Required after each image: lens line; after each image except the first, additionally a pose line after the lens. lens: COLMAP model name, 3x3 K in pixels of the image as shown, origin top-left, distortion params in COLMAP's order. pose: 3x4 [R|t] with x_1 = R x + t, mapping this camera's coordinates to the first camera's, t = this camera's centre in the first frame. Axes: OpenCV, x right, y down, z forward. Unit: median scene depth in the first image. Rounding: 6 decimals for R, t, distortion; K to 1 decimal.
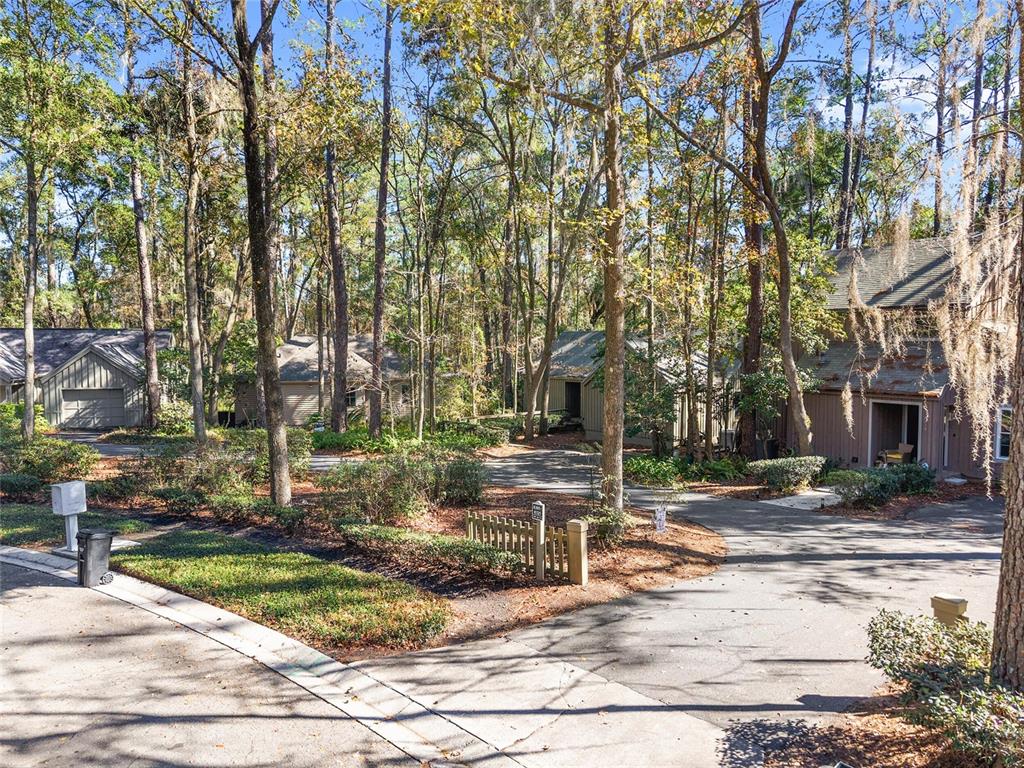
lens RADIAL K [[705.3, 0, 512.0], [0, 705.3, 384.0], [0, 0, 1]] dist [-0.006611, -0.002508]
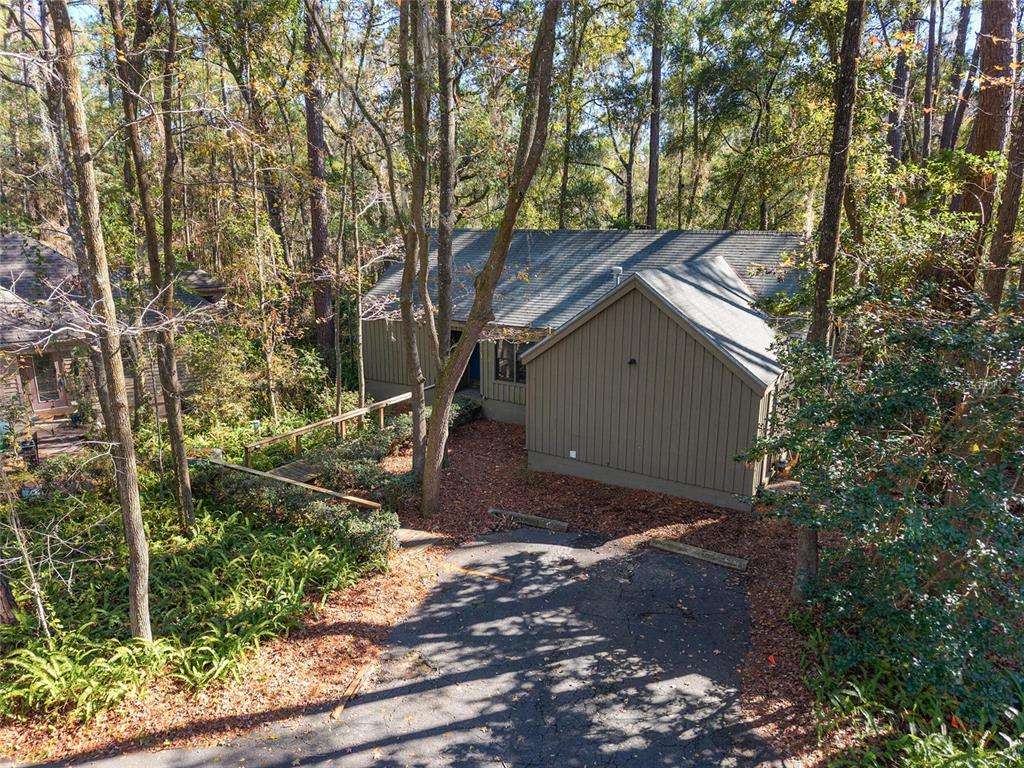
lens RADIAL K [[705.3, 0, 512.0], [0, 705.3, 384.0], [0, 0, 1]] dist [-0.006611, -0.002508]
pose [[0.948108, -0.076280, 0.308664, -0.046668], [0.018159, 0.982201, 0.186954, -0.061080], [-0.317431, -0.171648, 0.932617, 0.485741]]
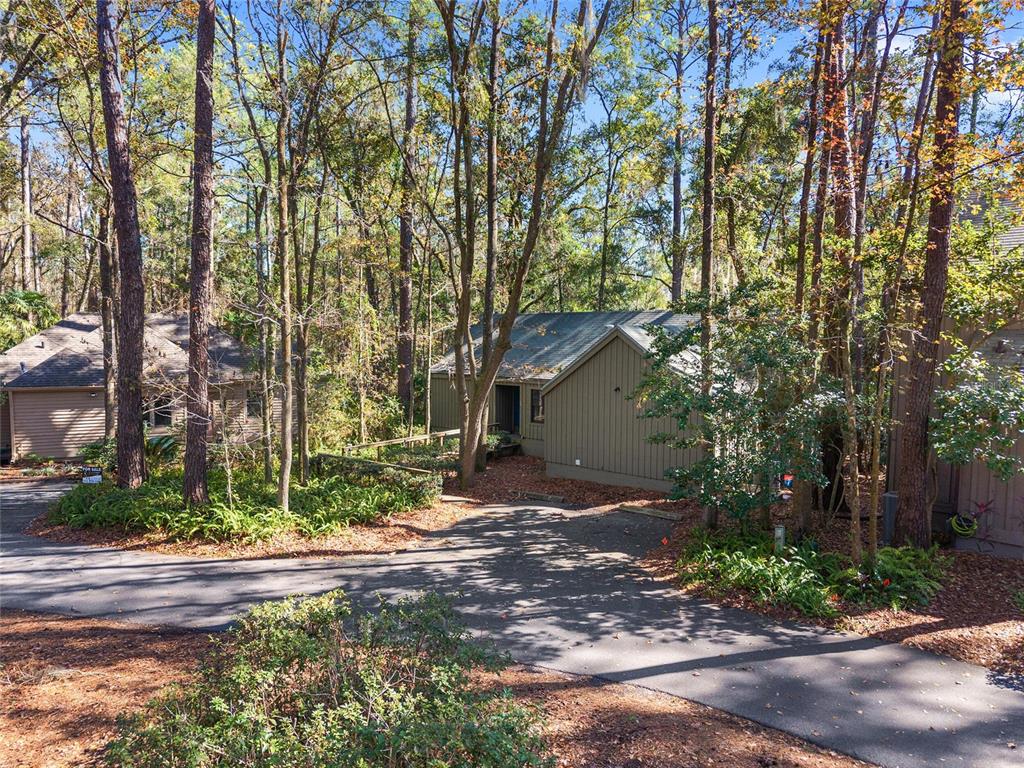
lens RADIAL K [[705.3, 0, 512.0], [0, 705.3, 384.0], [0, 0, 1]] dist [-0.006611, -0.002508]
pose [[0.978597, -0.008452, 0.205611, -0.052277], [0.005007, 0.999838, 0.017266, -0.015479], [-0.205723, -0.015867, 0.978482, 0.326145]]
